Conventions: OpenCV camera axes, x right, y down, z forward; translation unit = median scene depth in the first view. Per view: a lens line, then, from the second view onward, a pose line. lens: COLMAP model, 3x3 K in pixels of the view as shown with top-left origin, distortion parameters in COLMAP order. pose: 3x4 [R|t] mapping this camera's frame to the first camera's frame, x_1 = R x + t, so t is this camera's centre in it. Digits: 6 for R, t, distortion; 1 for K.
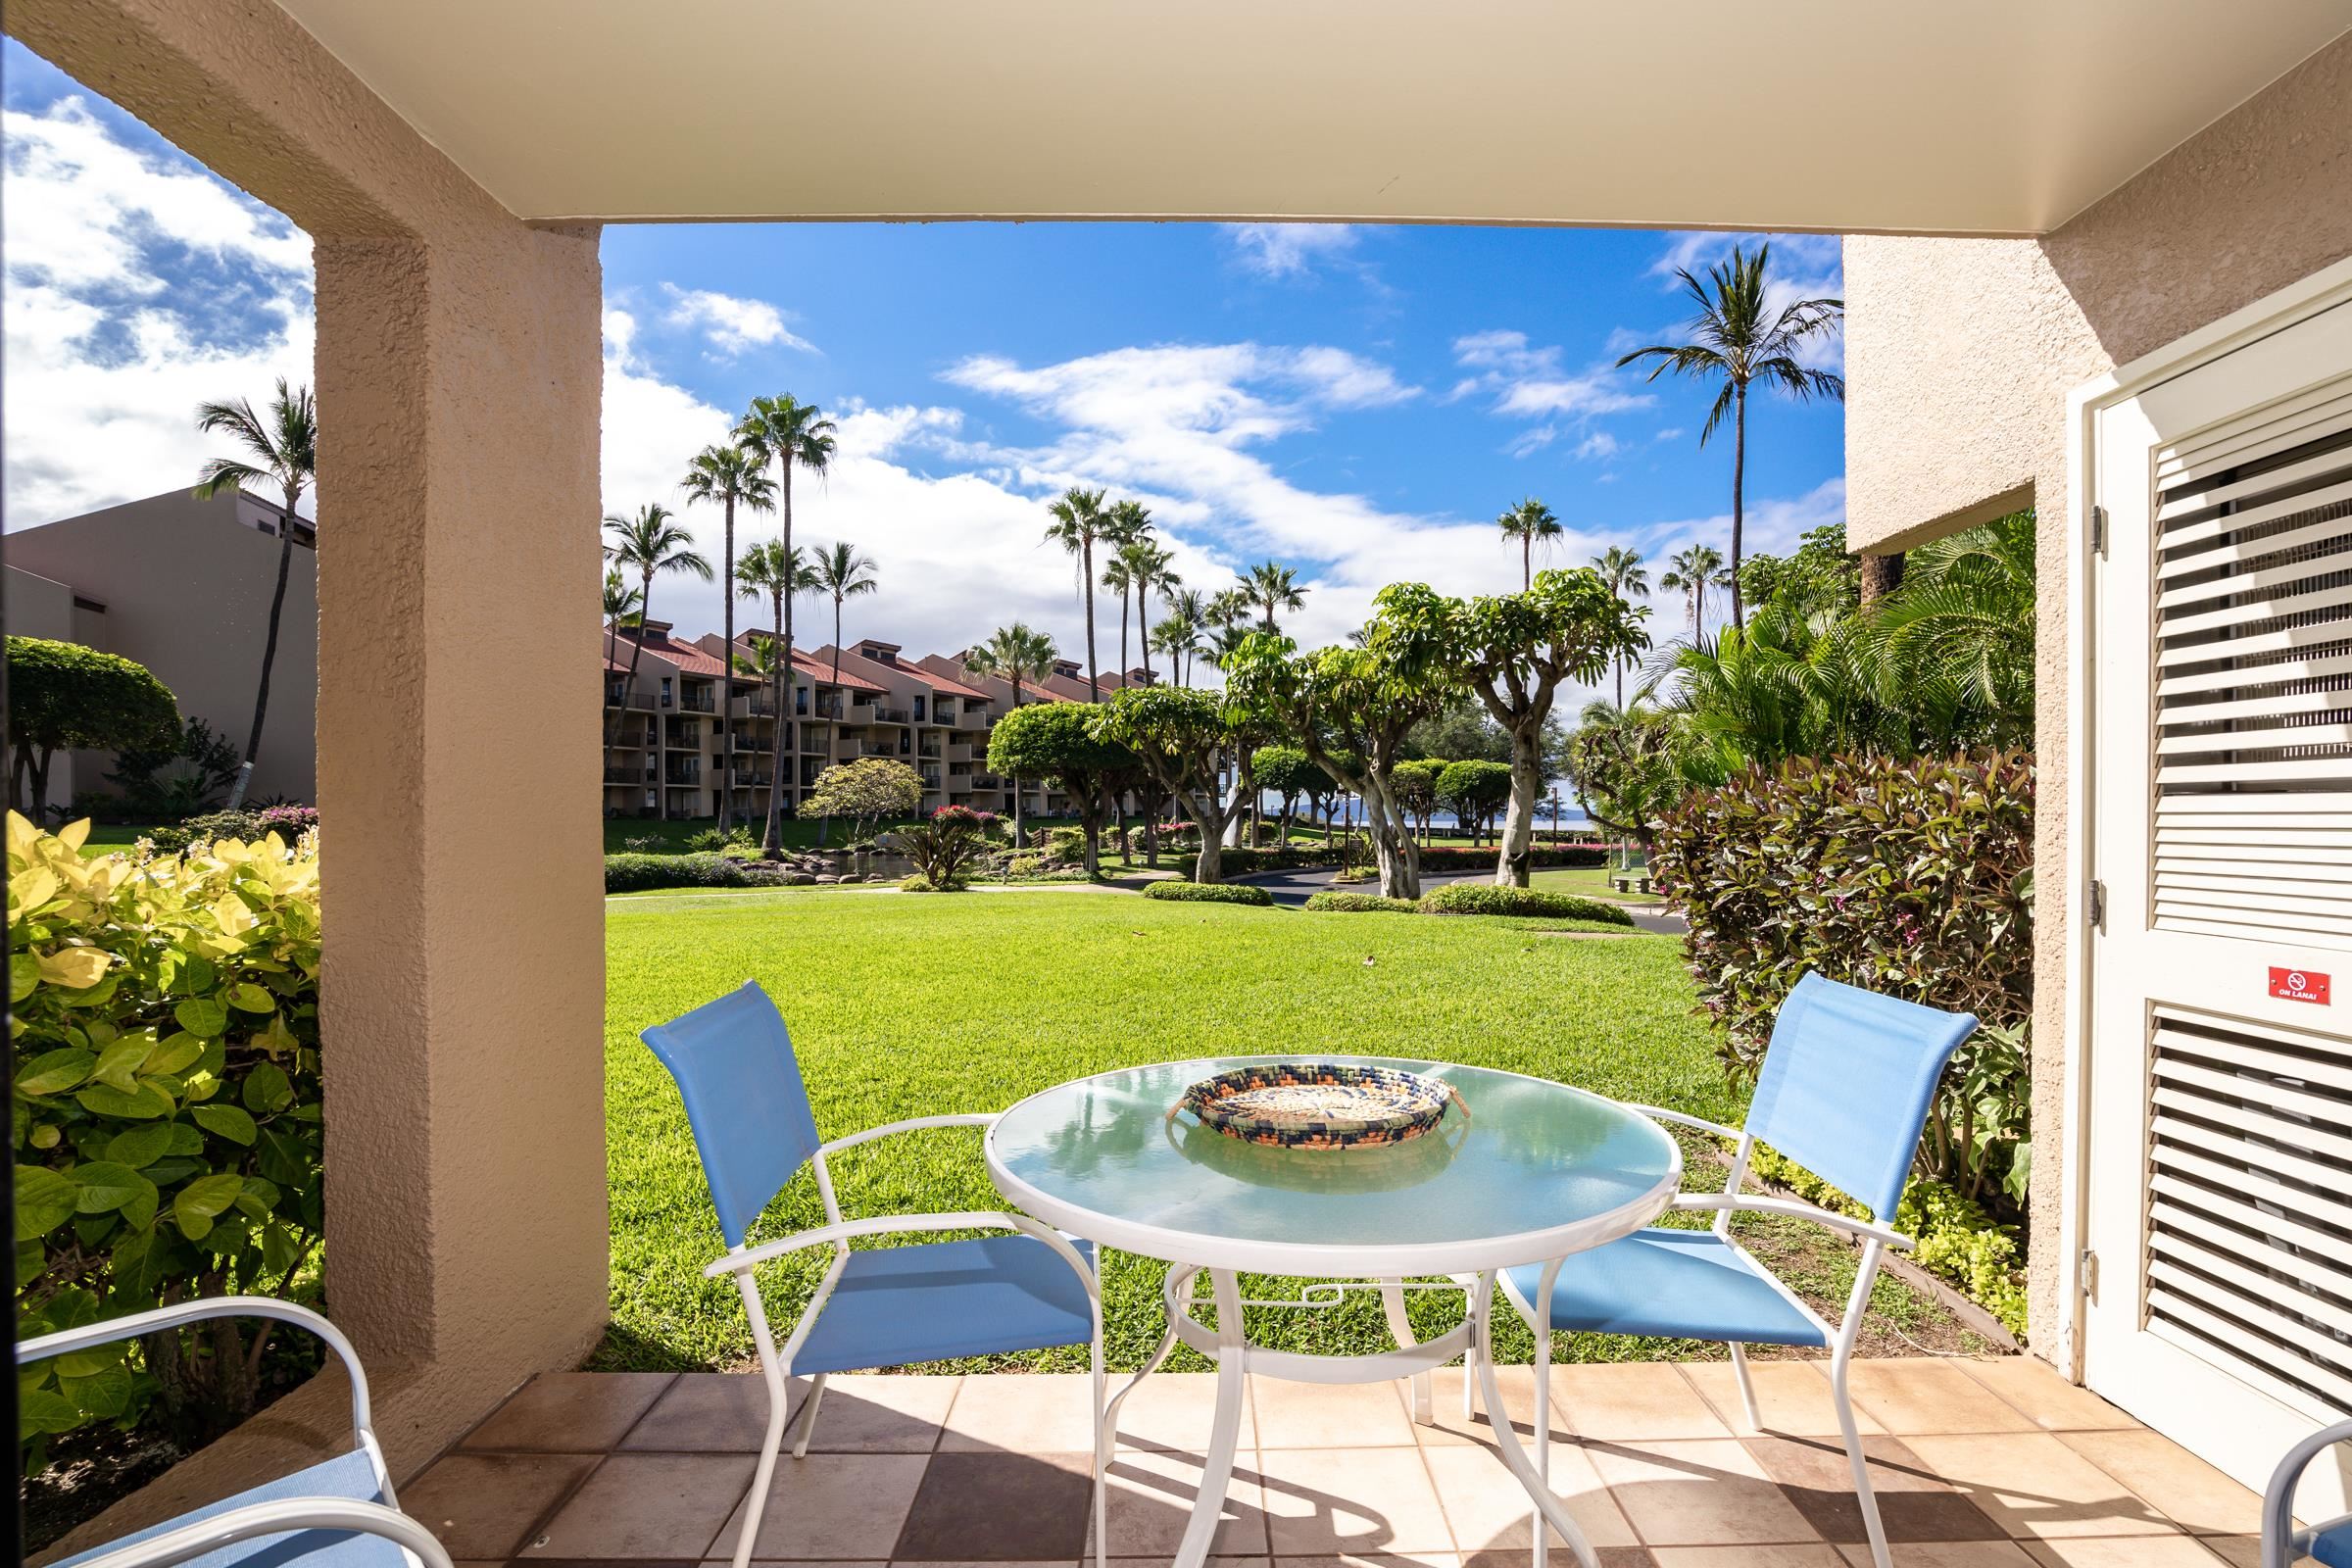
lens RADIAL K [[1110.7, 0, 1208.7], [0, 1110.7, 838.1], [0, 0, 1]] dist [-0.038813, 0.000311]
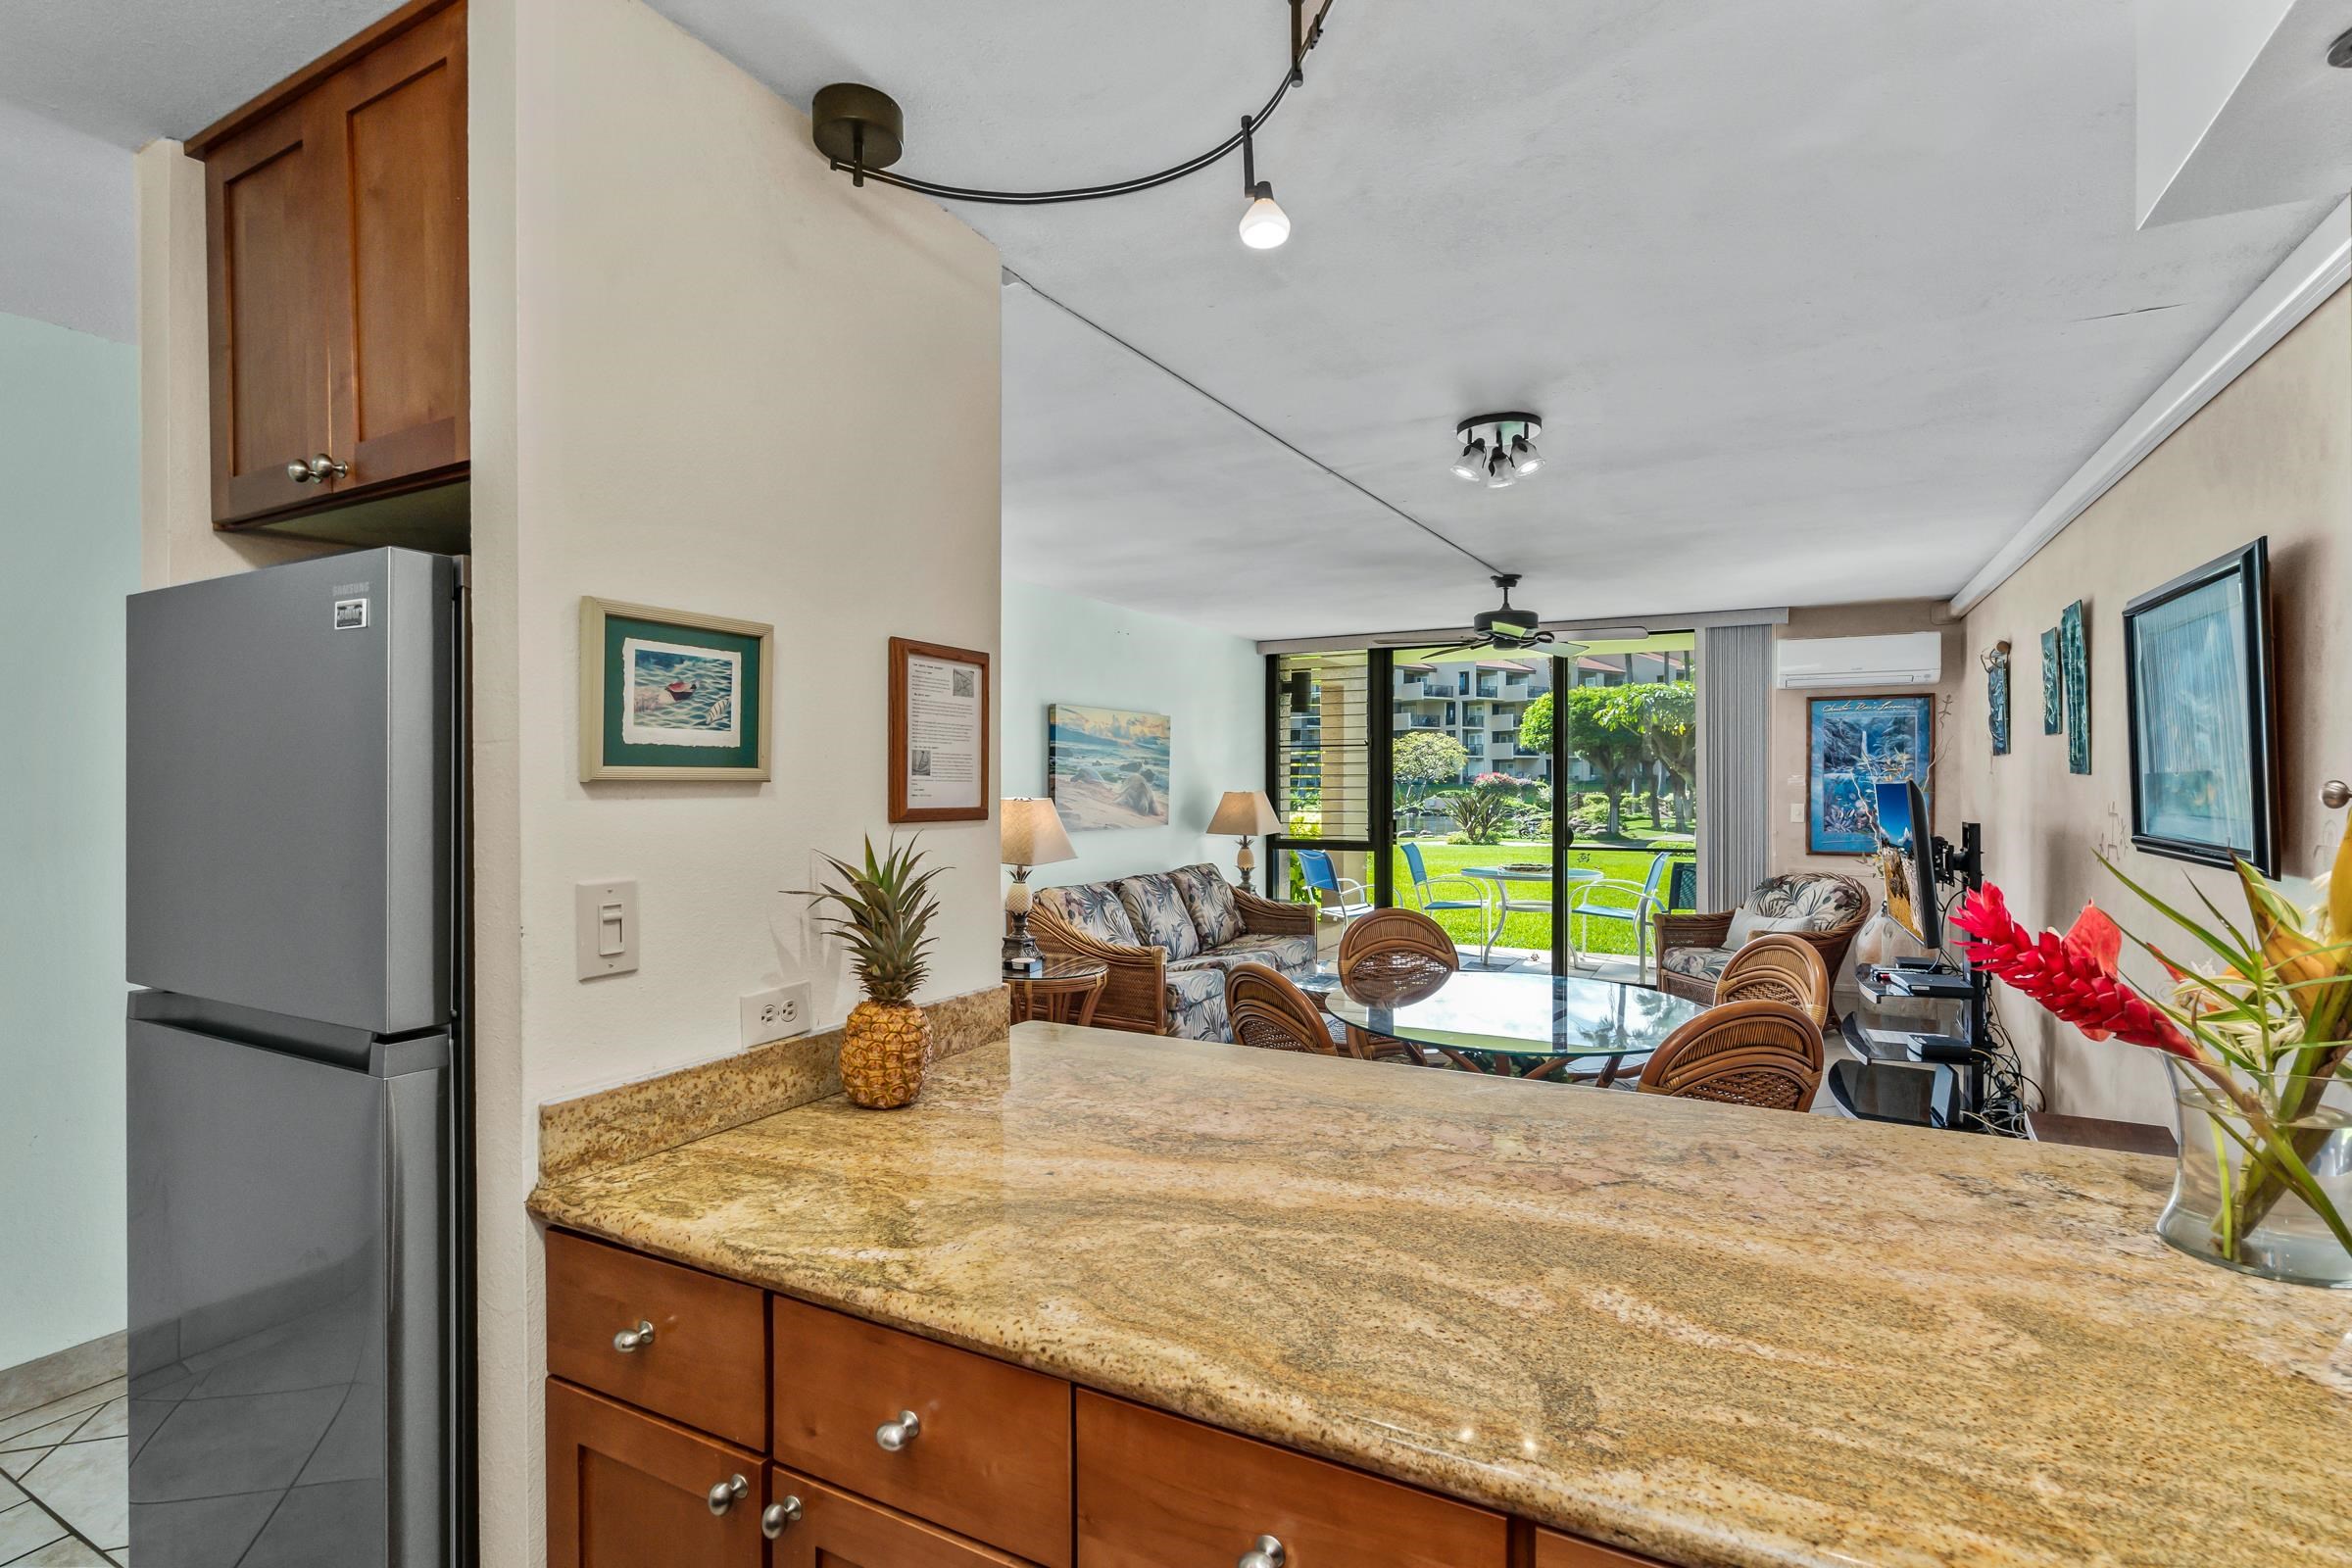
lens RADIAL K [[1067.6, 0, 1163.2], [0, 1067.6, 793.8], [0, 0, 1]] dist [-0.004863, 0.000030]
pose [[0.862493, 0.003351, -0.506058, 0.037808], [-0.006530, 0.999969, -0.004509, -0.001746], [0.506027, 0.007194, 0.862488, -0.135014]]
